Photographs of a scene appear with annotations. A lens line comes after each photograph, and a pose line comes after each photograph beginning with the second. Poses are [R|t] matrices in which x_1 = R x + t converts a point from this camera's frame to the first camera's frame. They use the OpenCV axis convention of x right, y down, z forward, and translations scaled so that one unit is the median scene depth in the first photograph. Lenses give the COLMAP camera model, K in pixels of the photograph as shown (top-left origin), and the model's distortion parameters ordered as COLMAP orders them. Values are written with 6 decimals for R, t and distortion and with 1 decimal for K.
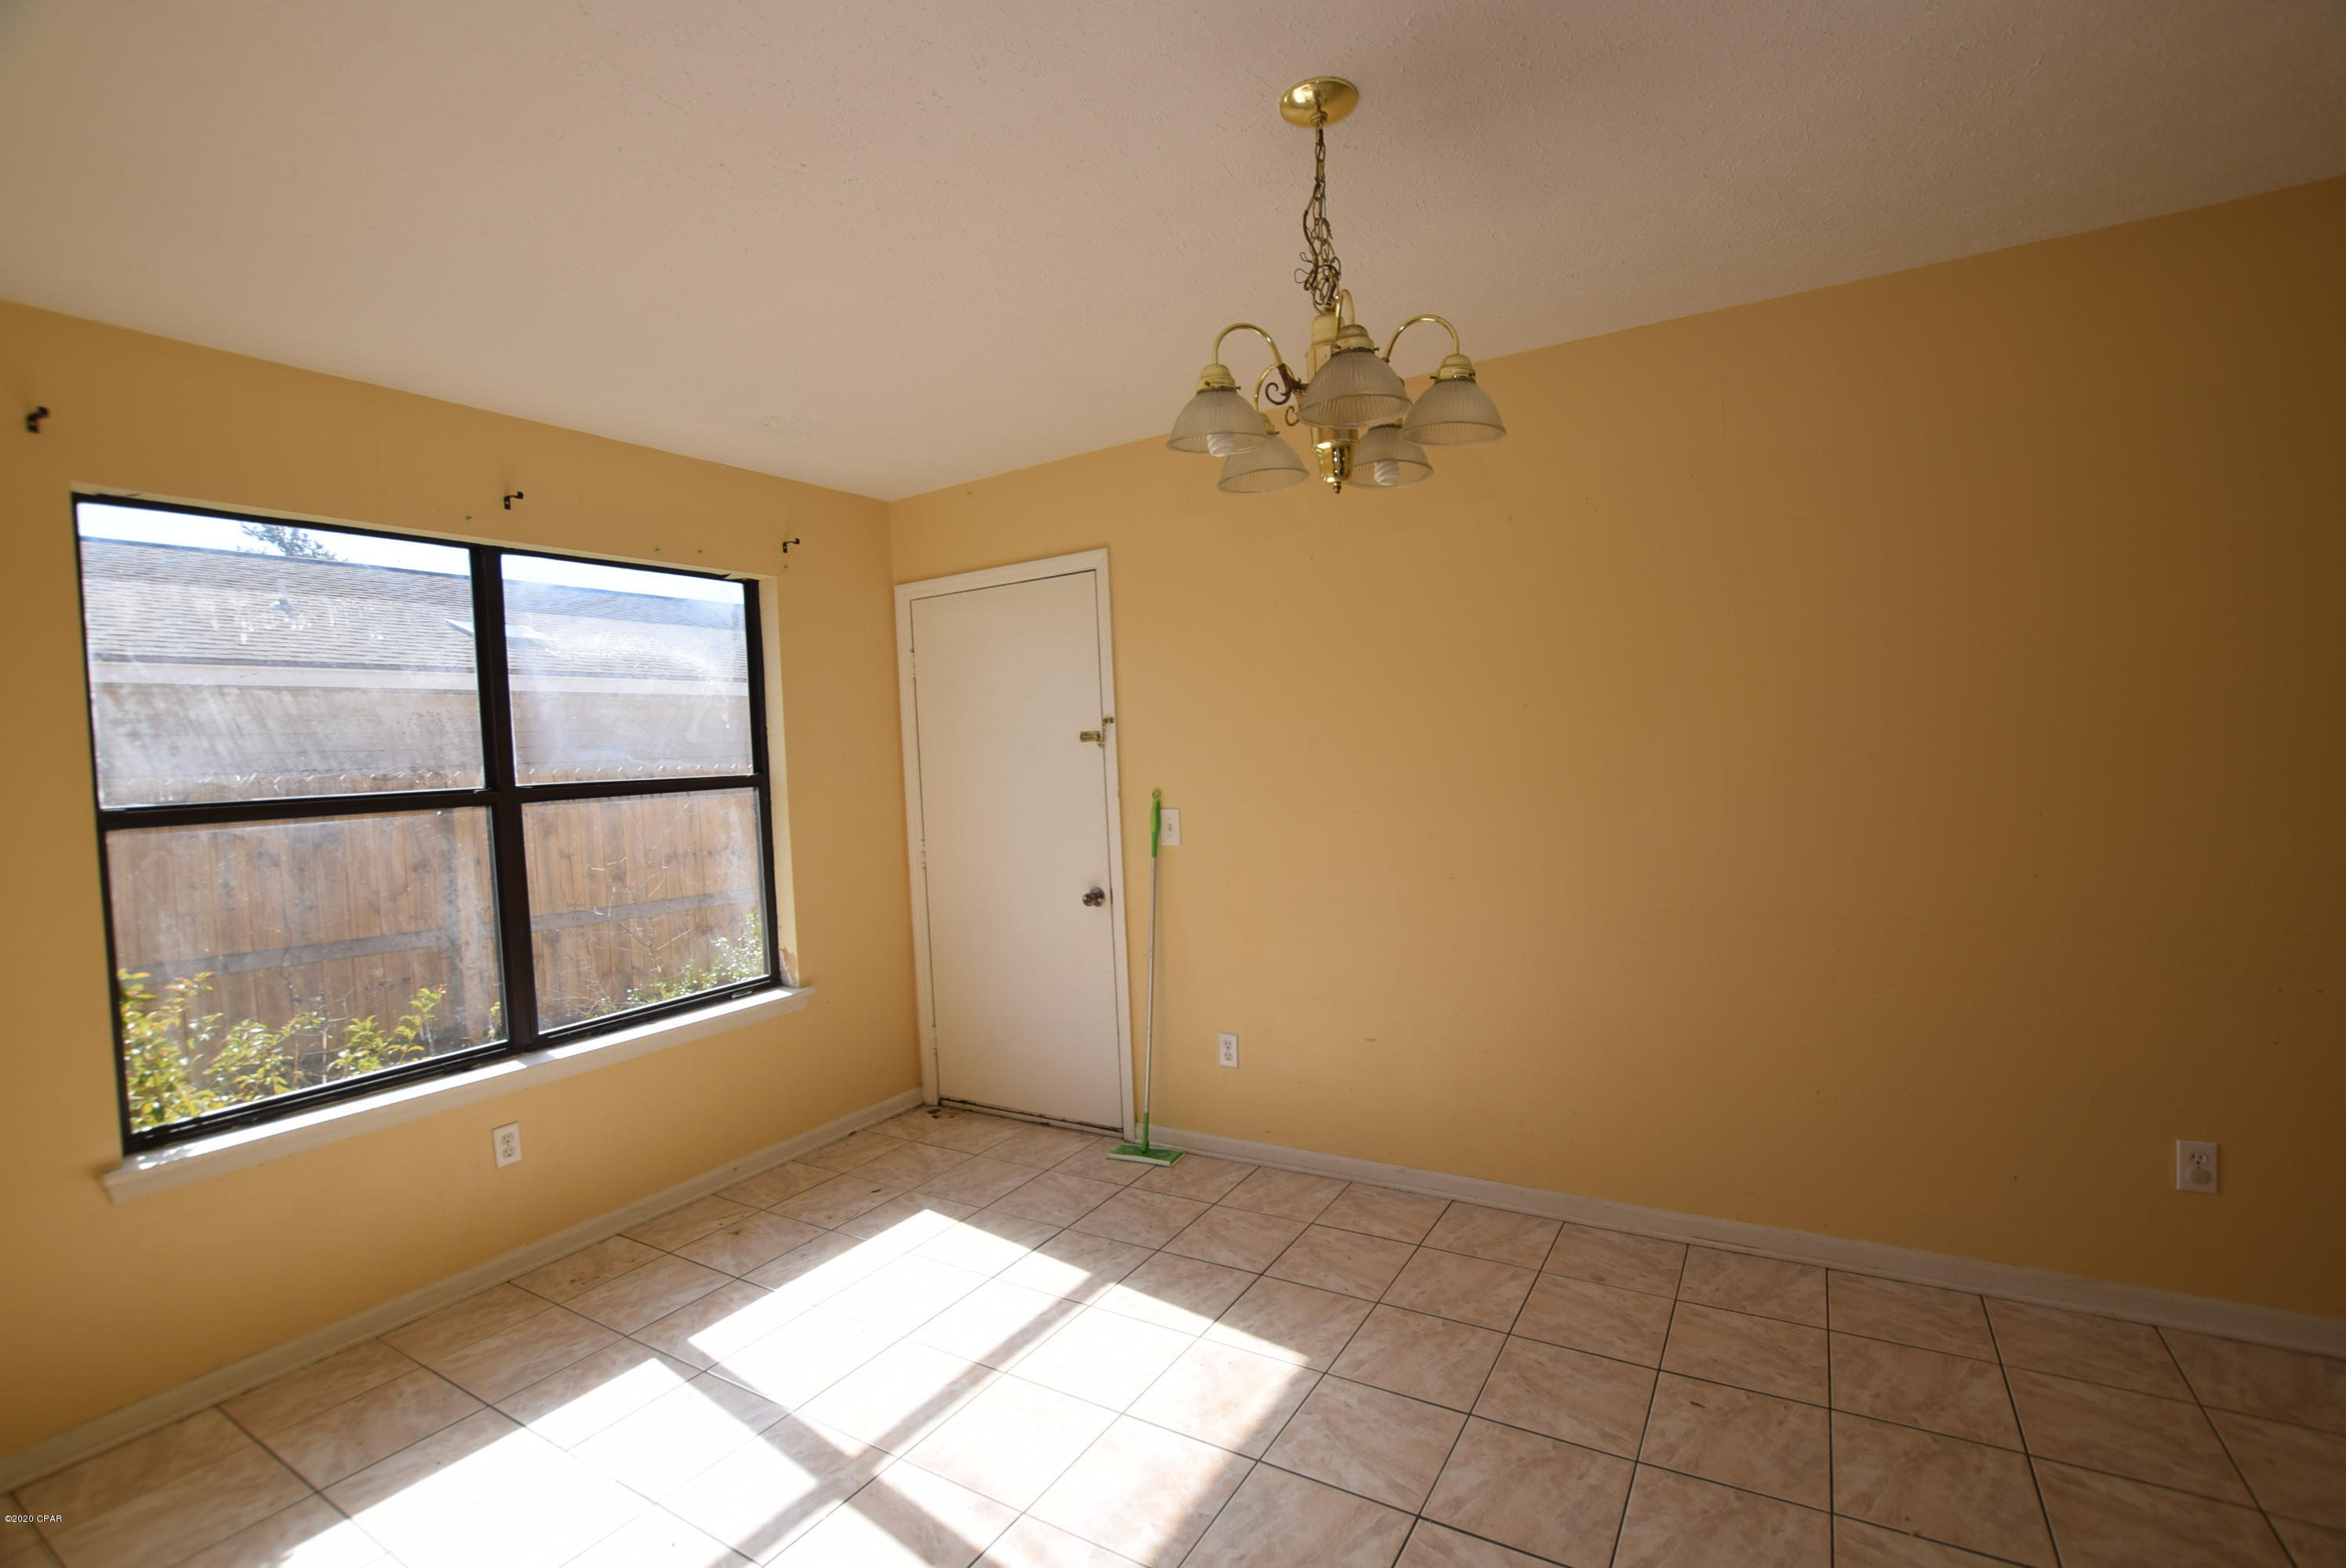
lens RADIAL K [[1051.1, 0, 1173.0], [0, 1051.1, 784.0], [0, 0, 1]] dist [-0.028115, 0.001039]
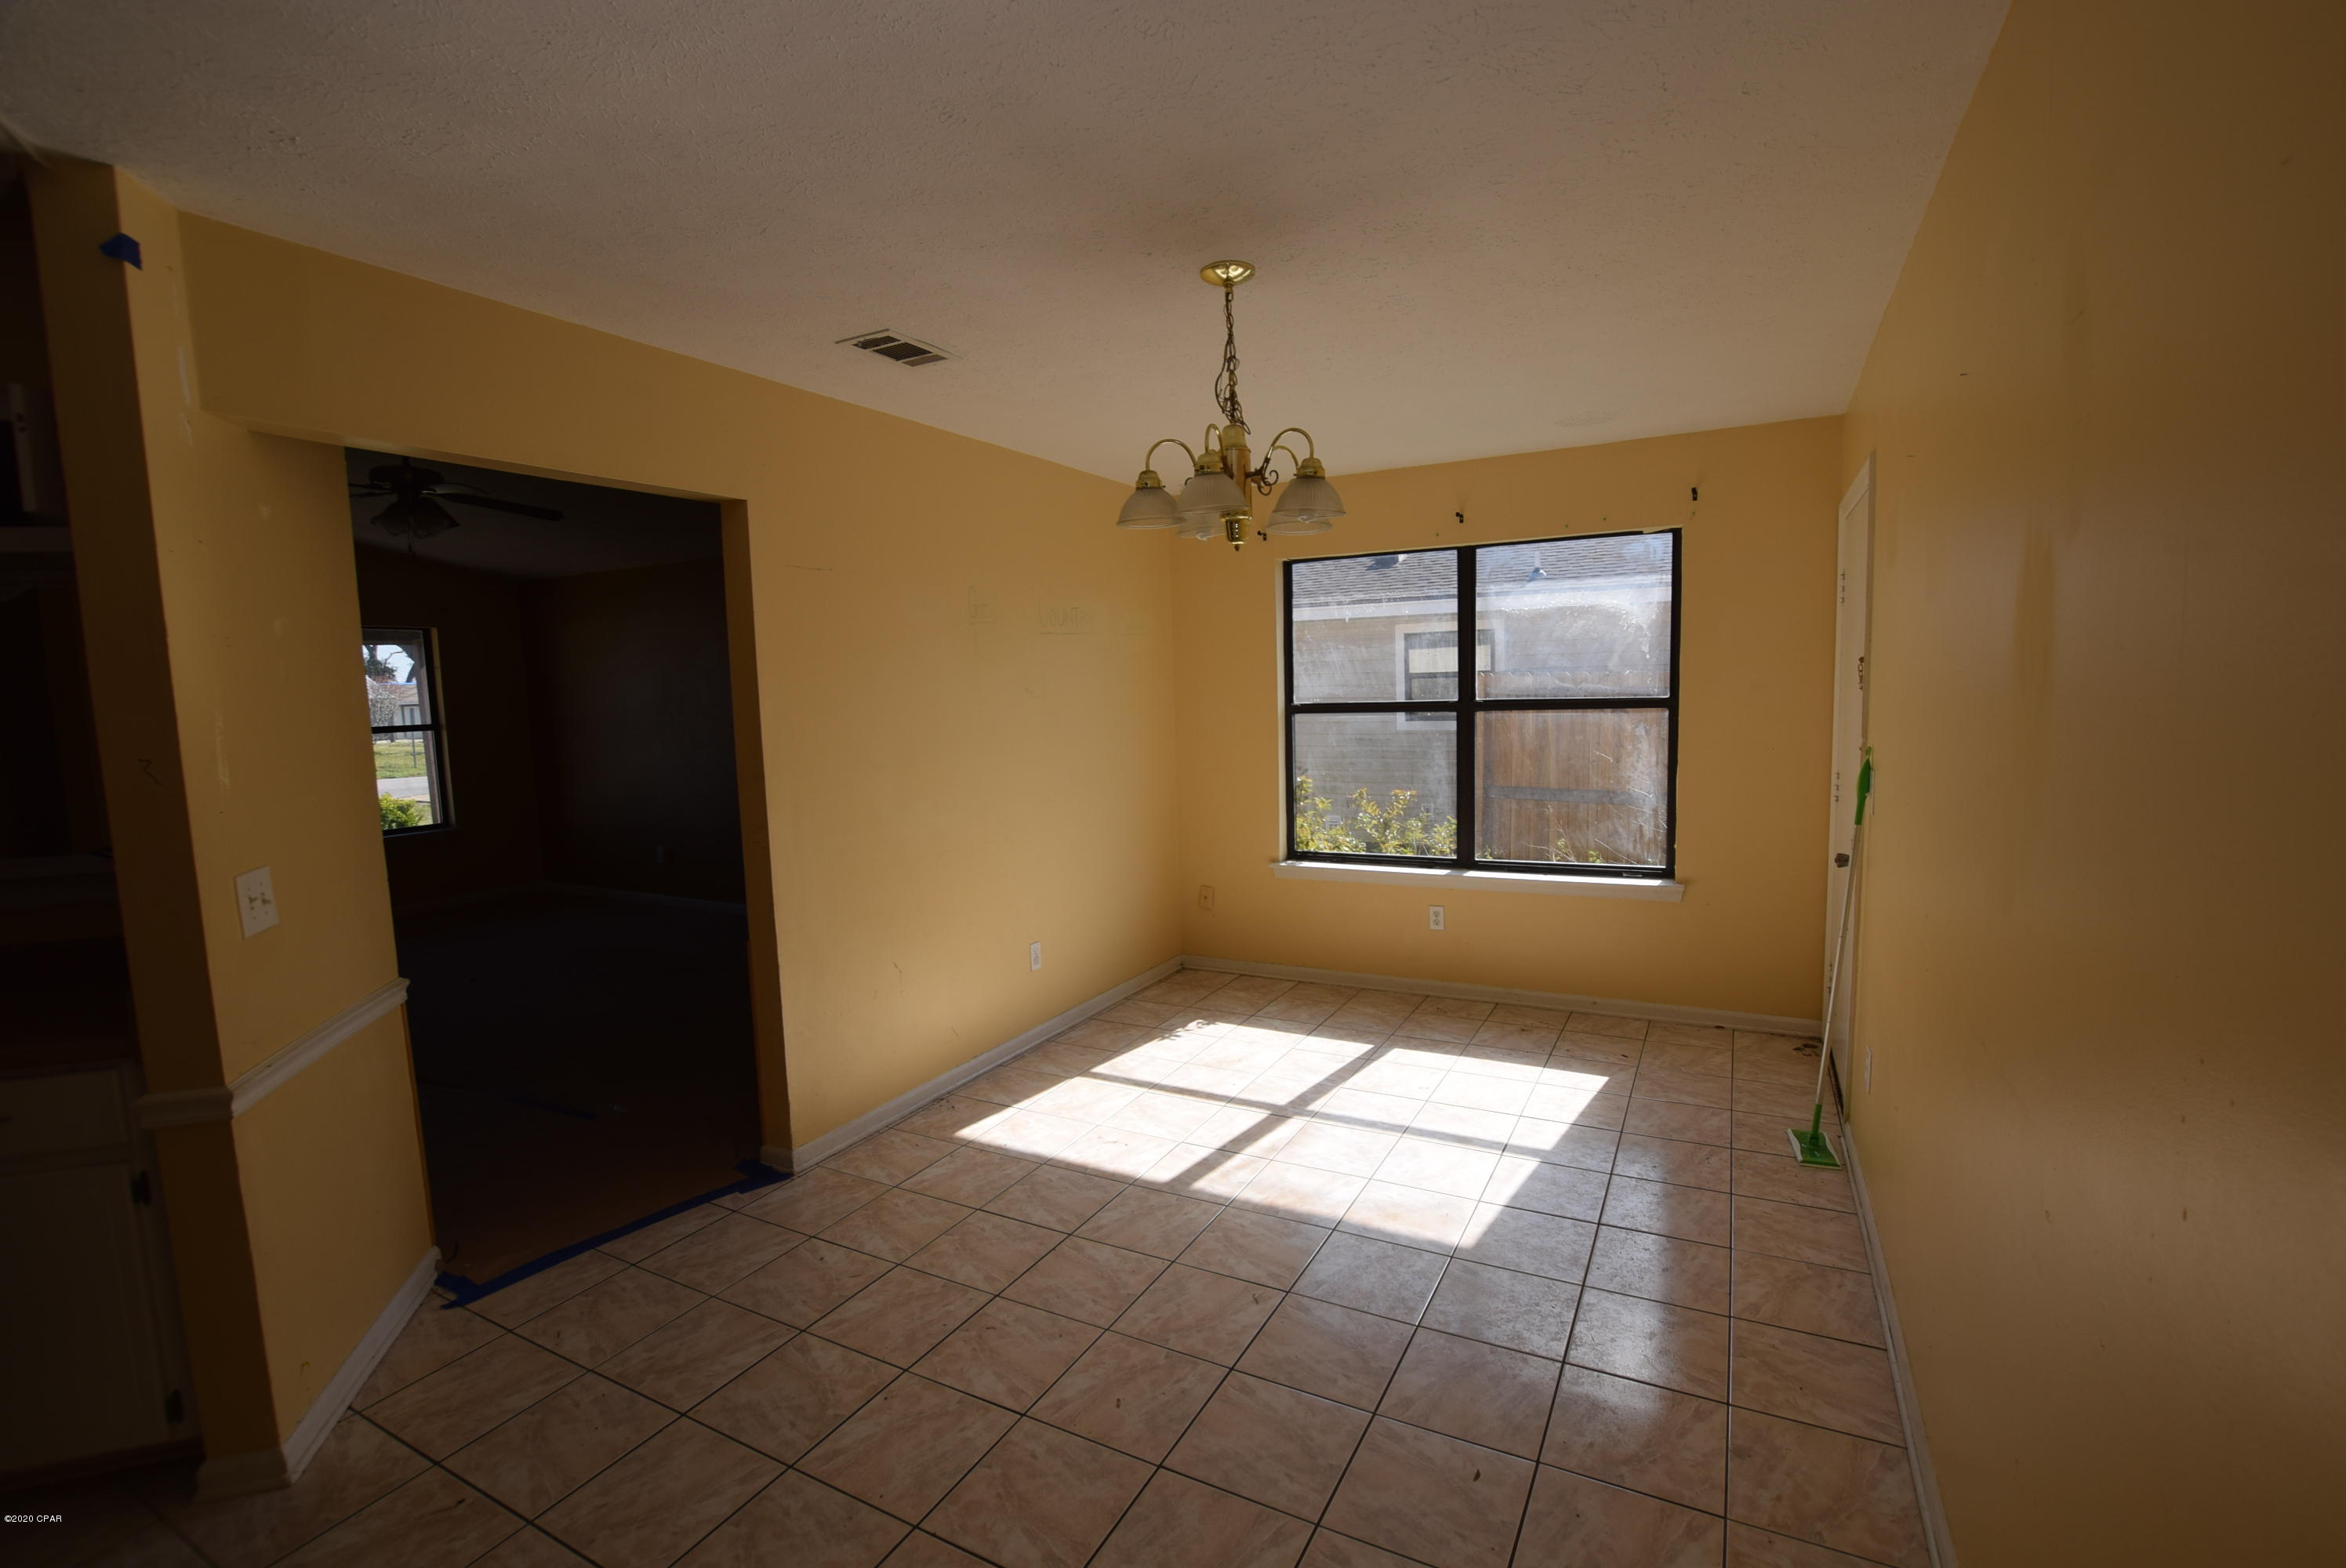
lens RADIAL K [[1029.2, 0, 1173.0], [0, 1029.2, 784.0], [0, 0, 1]] dist [-0.008302, 0.000201]
pose [[0.059204, 0.143216, -0.987919, 0.902898], [-0.005033, 0.989685, 0.143171, -0.093797], [0.998233, -0.003504, 0.059314, 0.469866]]
